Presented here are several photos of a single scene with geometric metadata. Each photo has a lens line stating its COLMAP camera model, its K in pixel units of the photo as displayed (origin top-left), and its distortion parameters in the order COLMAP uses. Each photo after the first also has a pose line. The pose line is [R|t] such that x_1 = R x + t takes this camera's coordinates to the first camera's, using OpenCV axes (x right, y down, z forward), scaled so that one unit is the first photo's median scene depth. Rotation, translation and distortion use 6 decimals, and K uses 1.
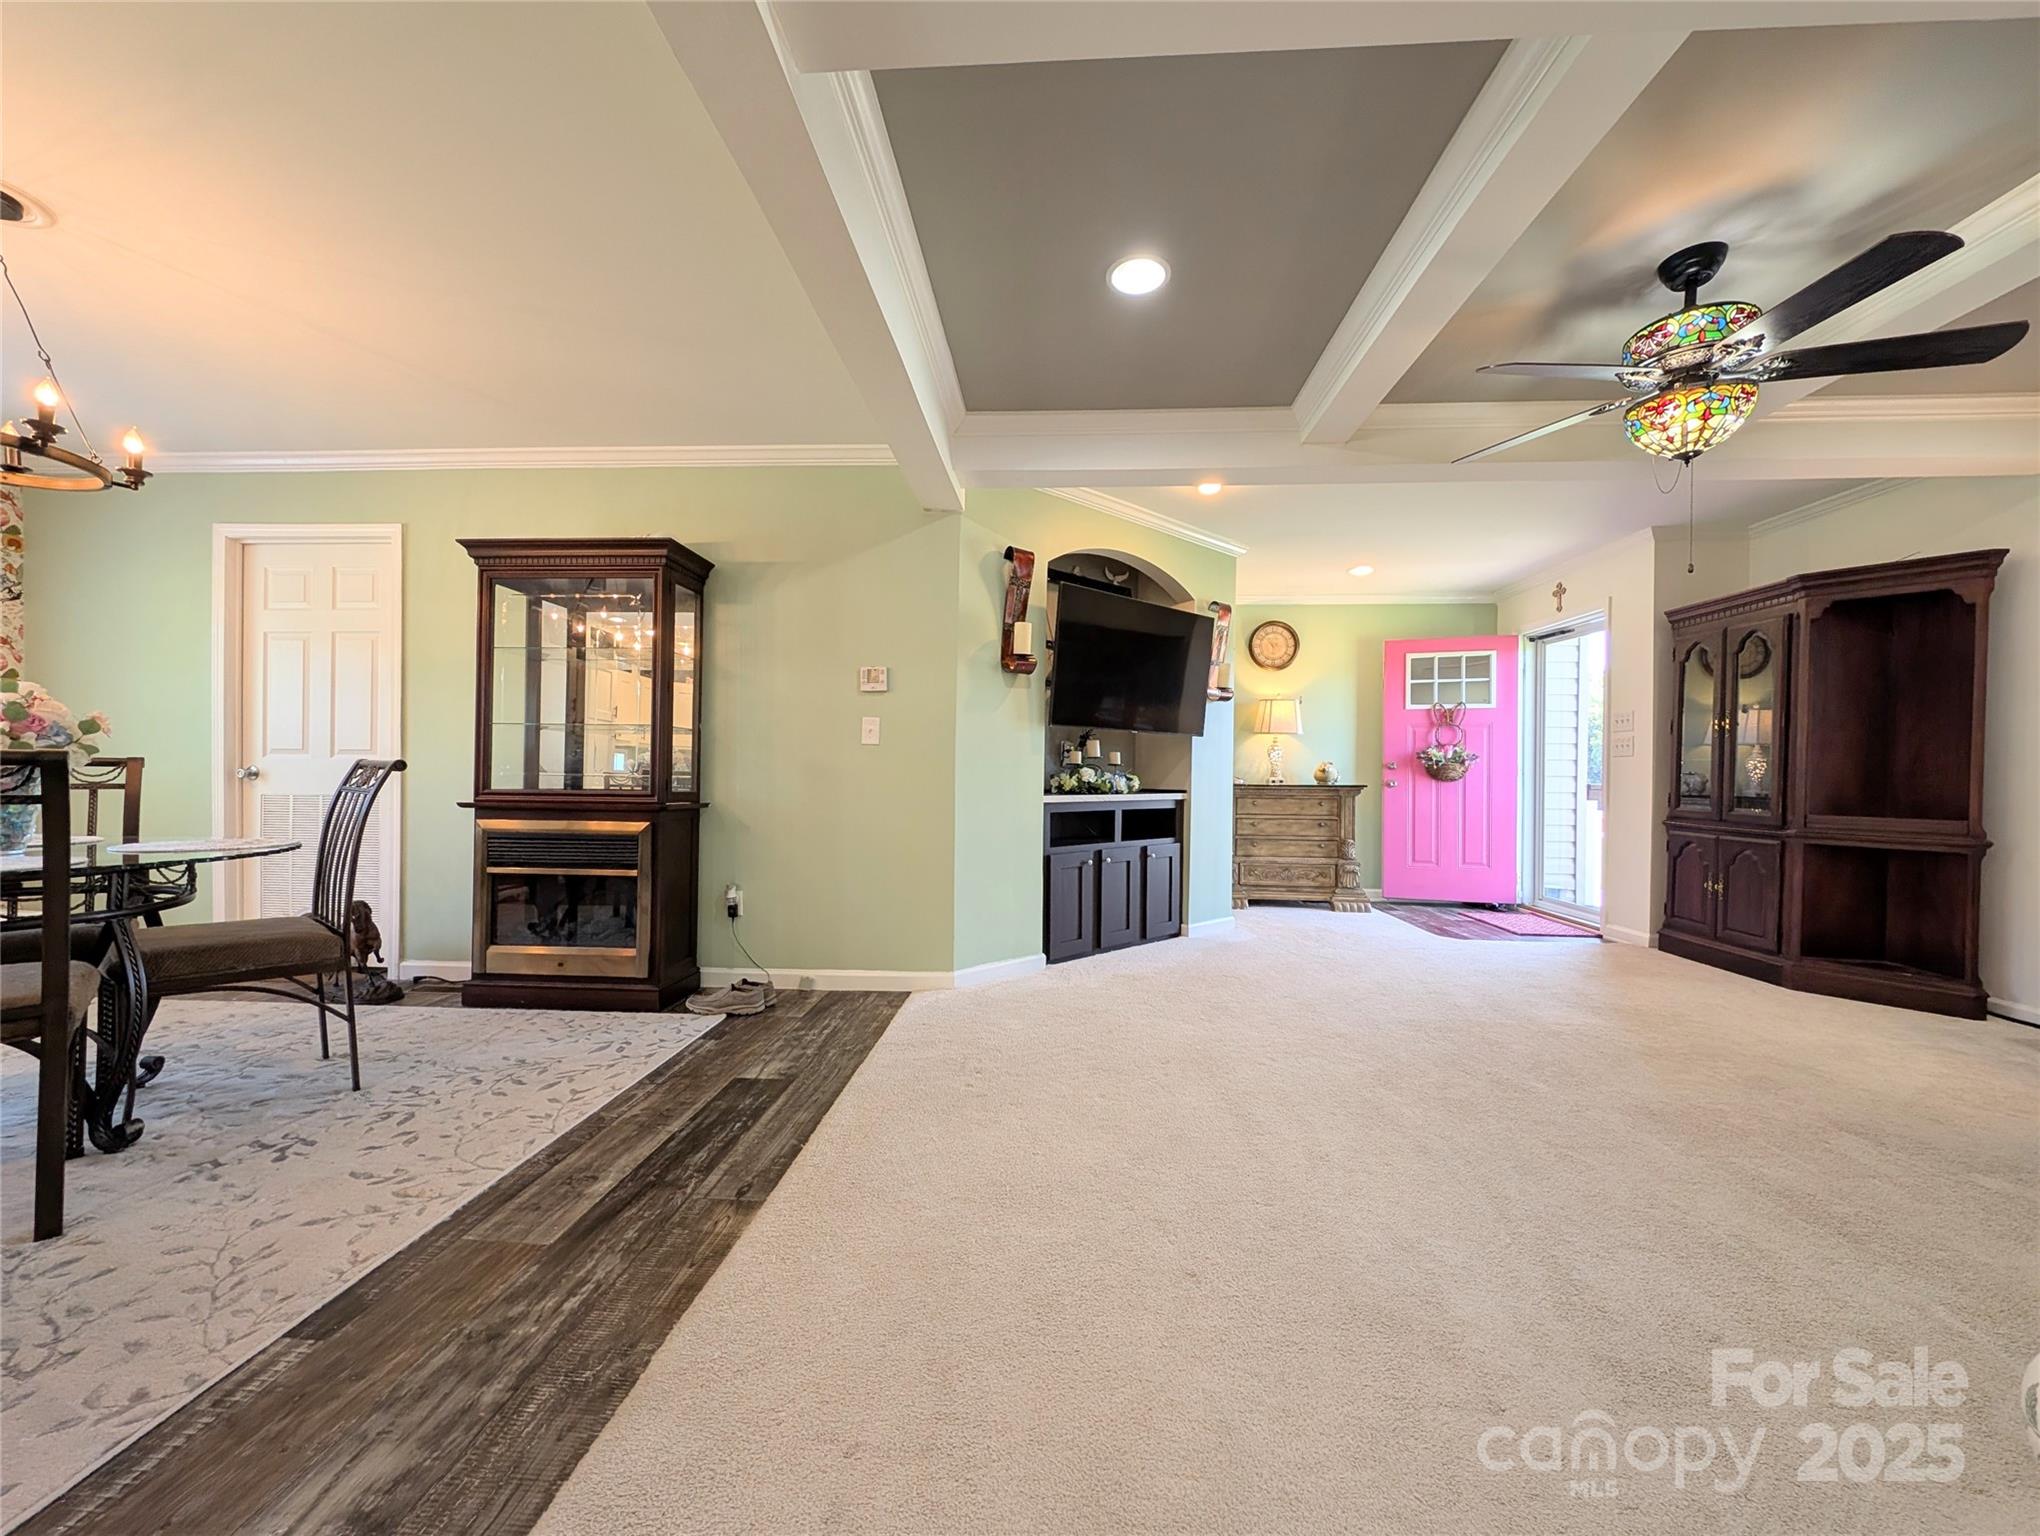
lens RADIAL K [[765.0, 0, 1019.1], [0, 765.0, 773.8], [0, 0, 1]] dist [0.007022, -0.002879]
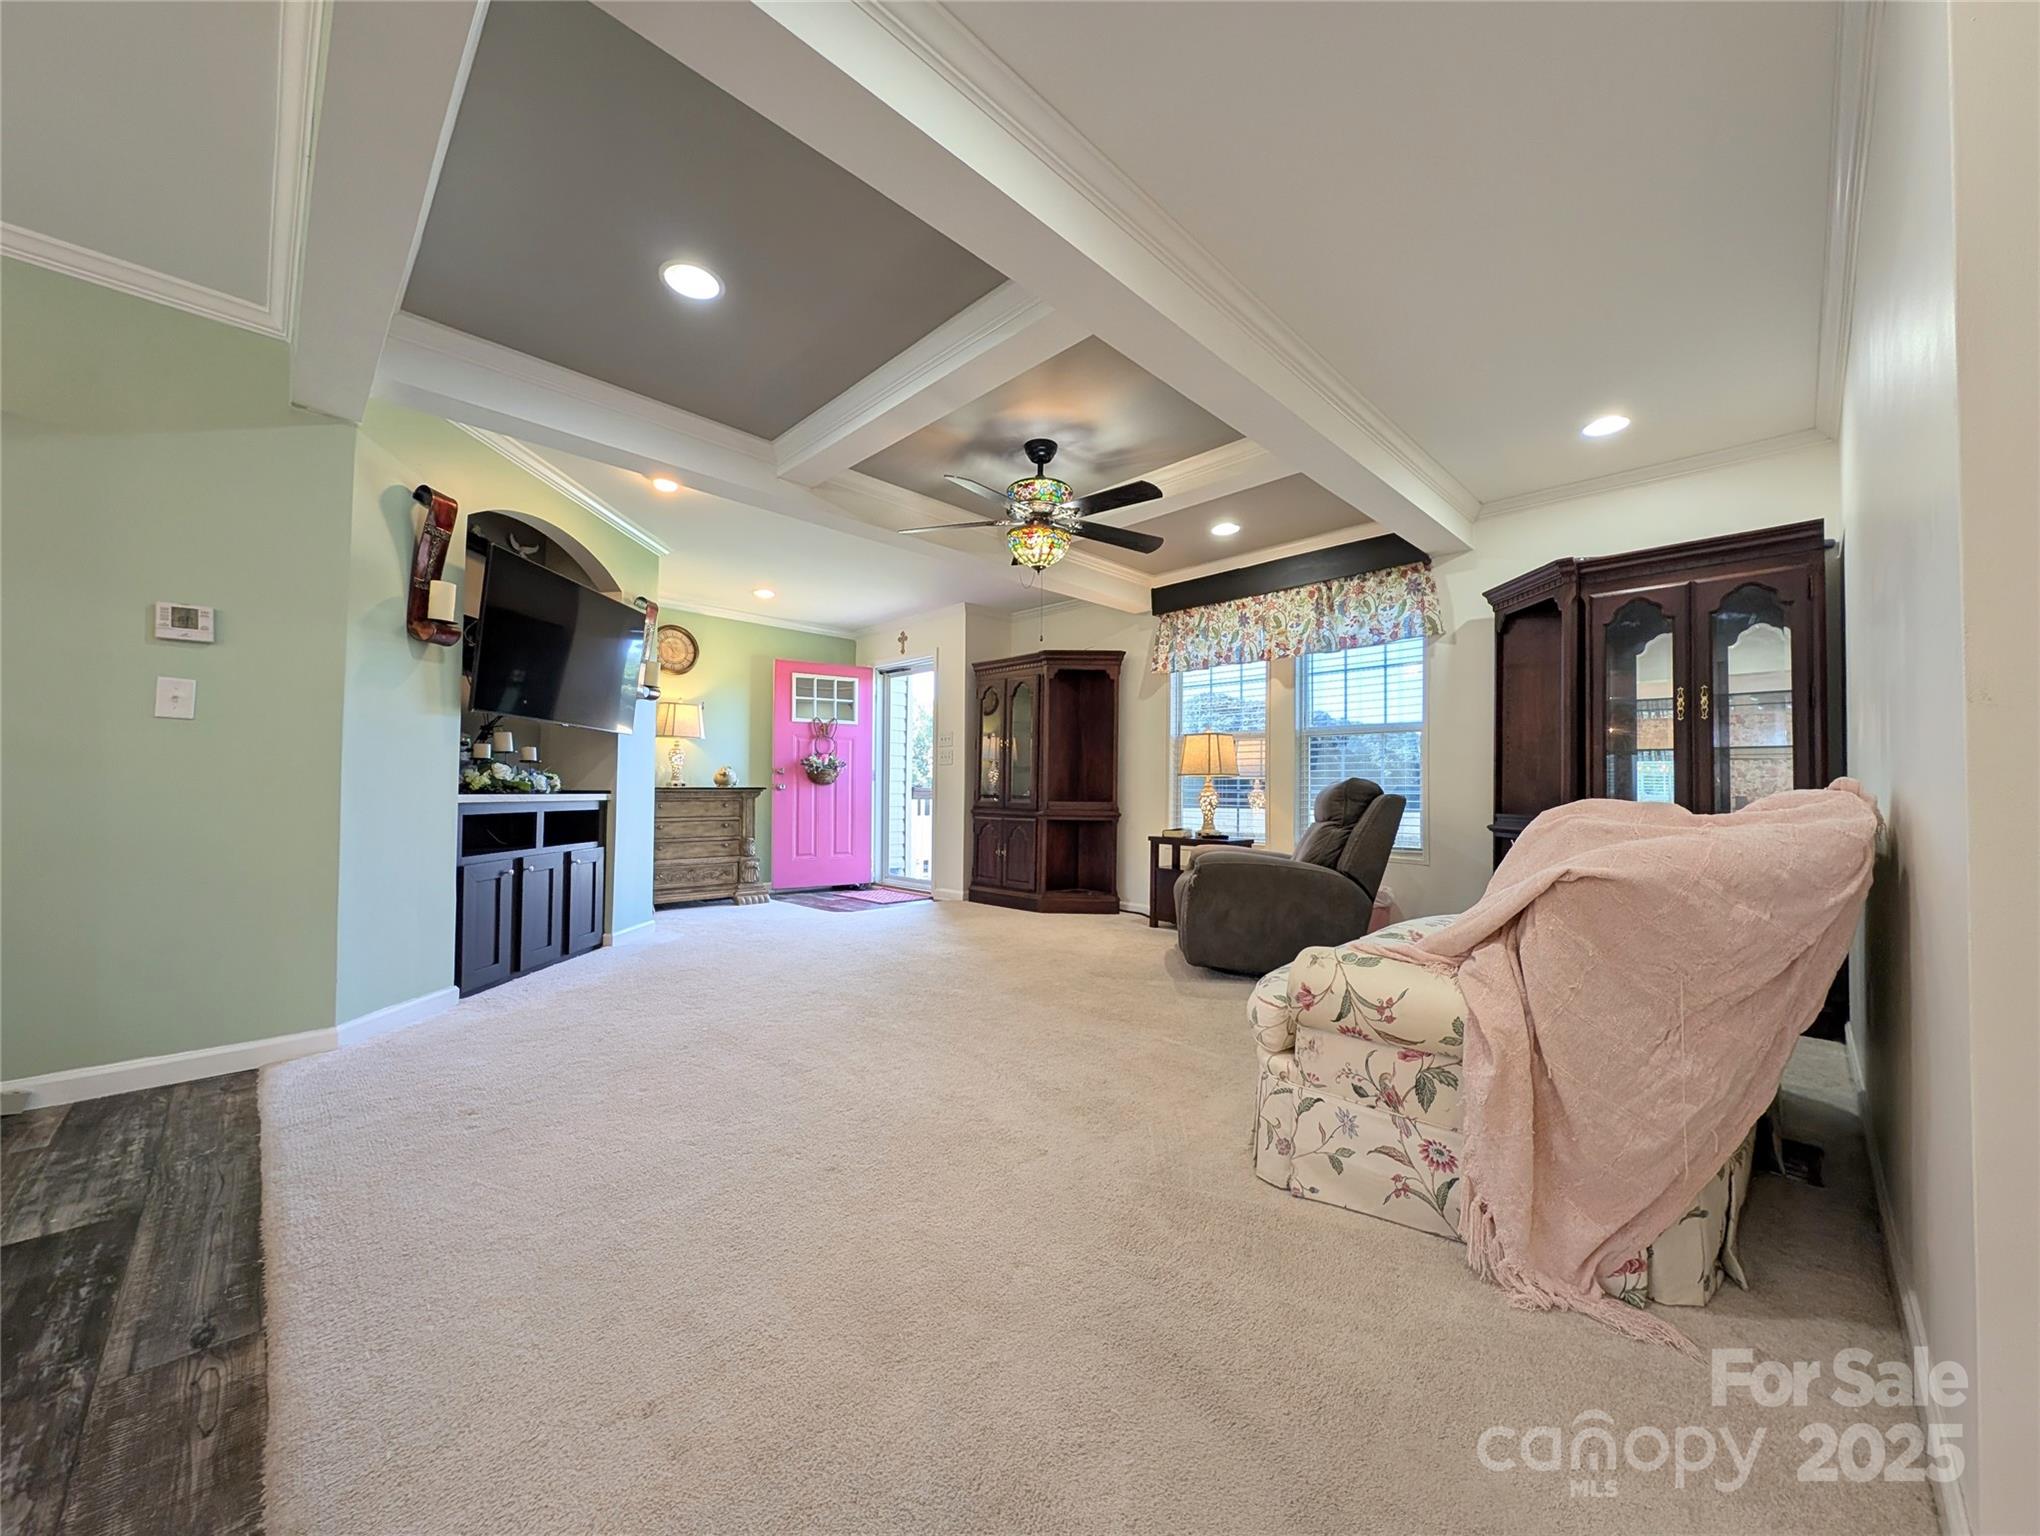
lens RADIAL K [[765.0, 0, 1019.9], [0, 765.0, 773.7], [0, 0, 1]] dist [0.007022, -0.002879]
pose [[0.662380, 0.011895, 0.749073, -0.198256], [0.002727, 0.999829, -0.018288, 0.024394], [-0.749163, 0.014156, 0.662235, -0.008409]]
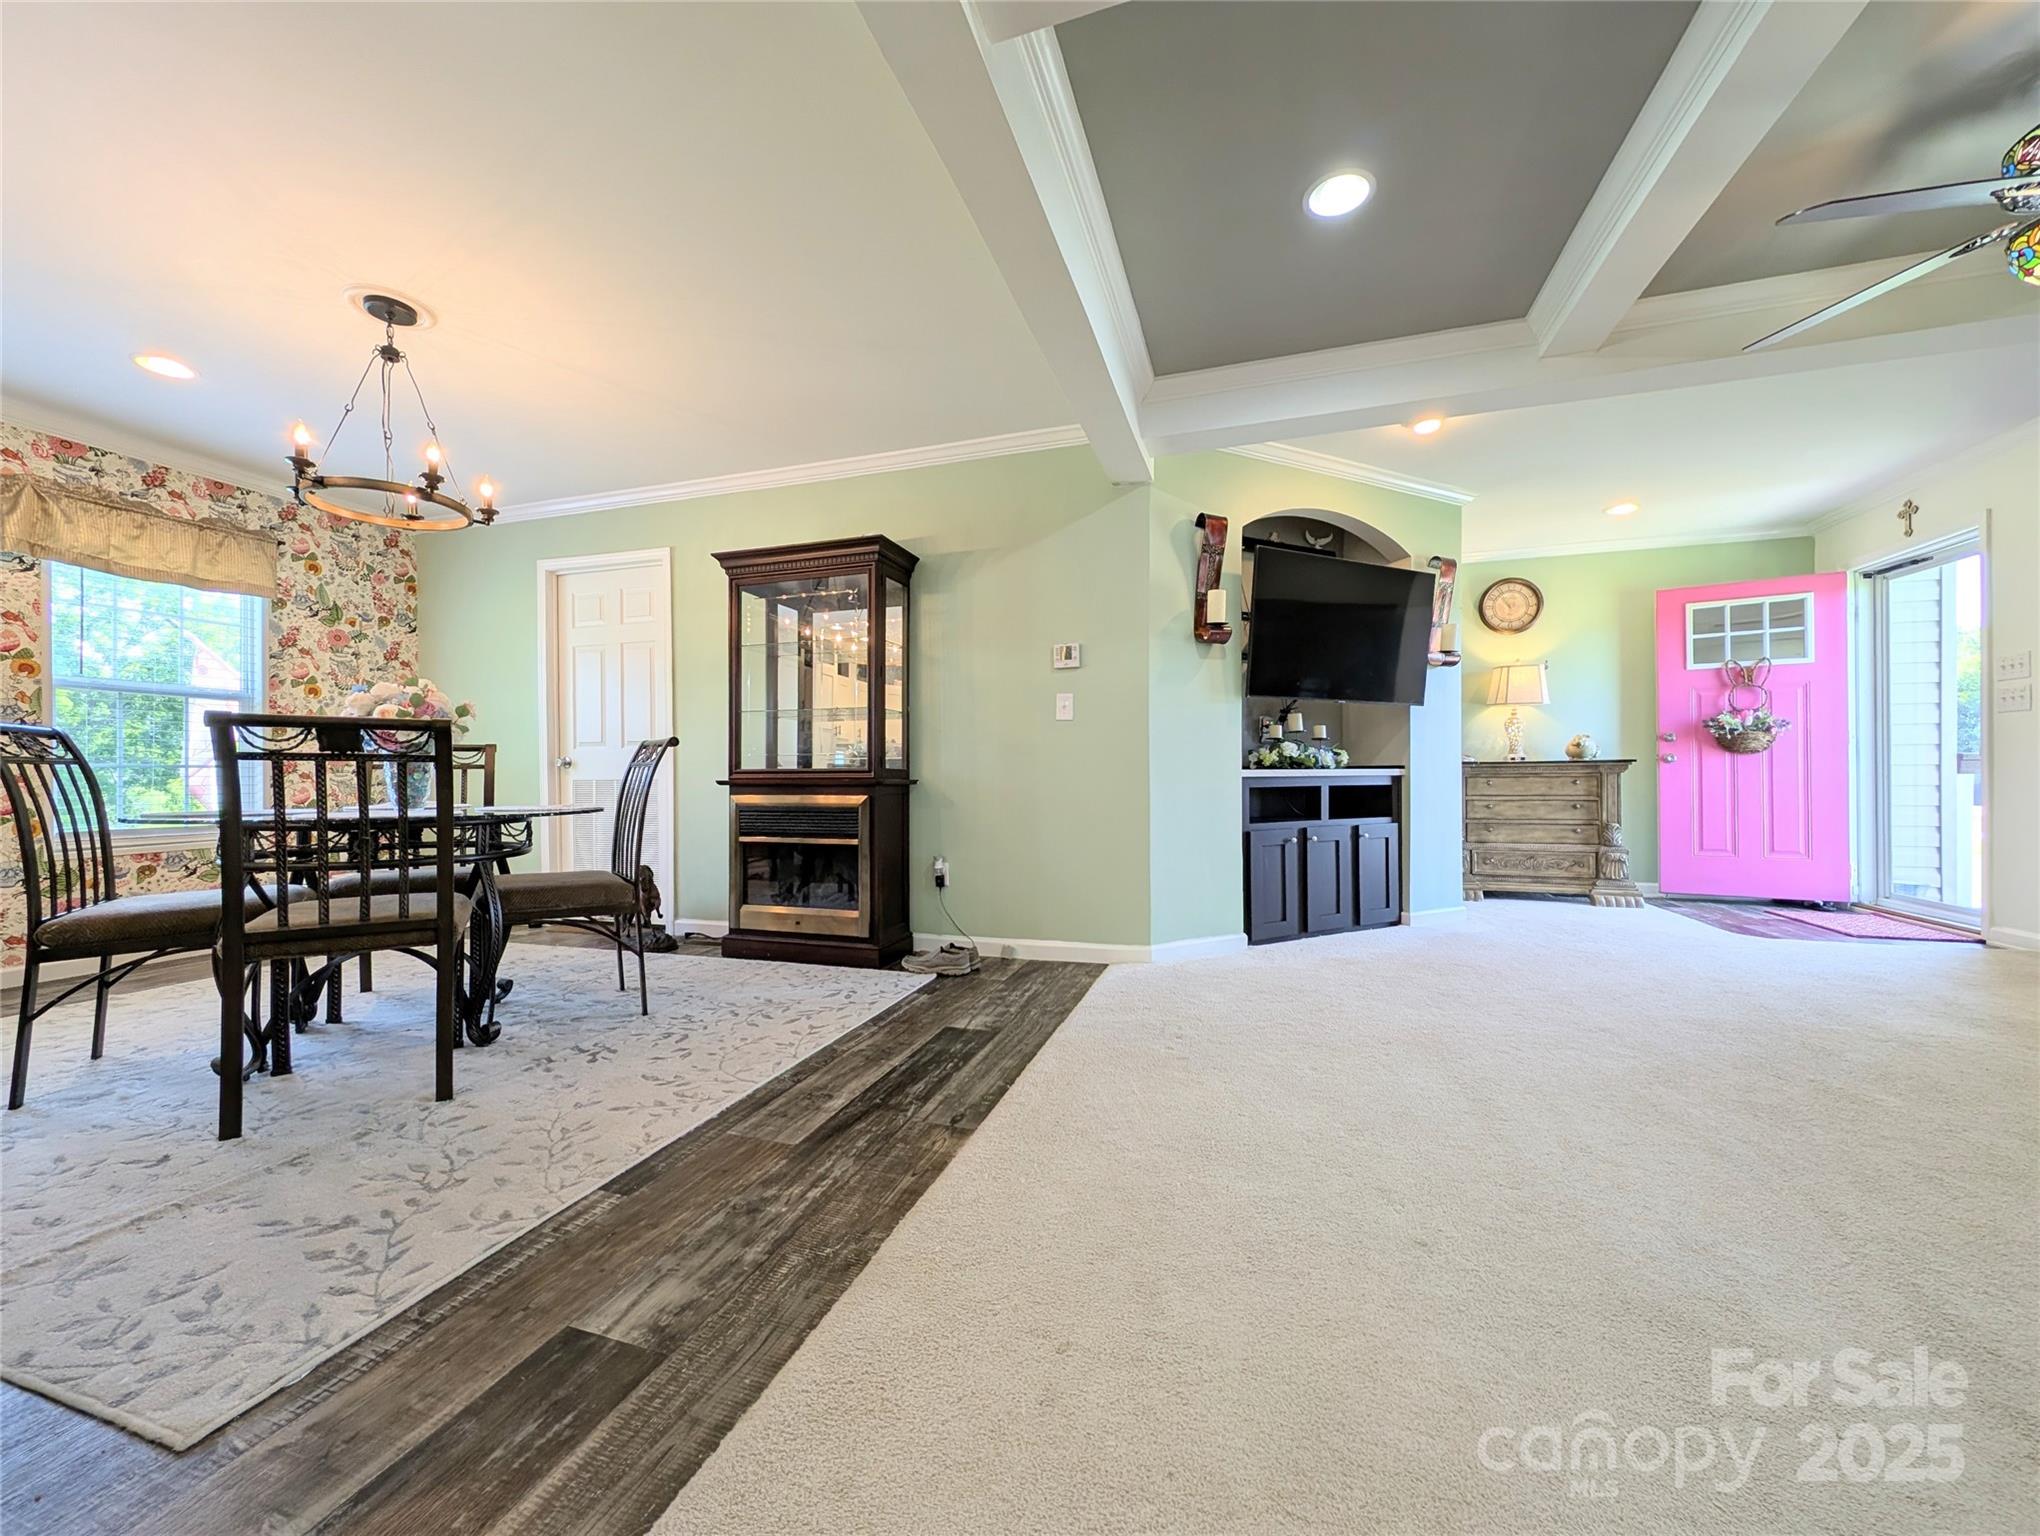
lens RADIAL K [[765.0, 0, 1021.4], [0, 765.0, 775.3], [0, 0, 1]] dist [0.007022, -0.002879]
pose [[0.969507, -0.016642, -0.244496, -0.002351], [0.016639, 0.999859, -0.002080, 0.035132], [0.244496, -0.002051, 0.969648, -0.003560]]
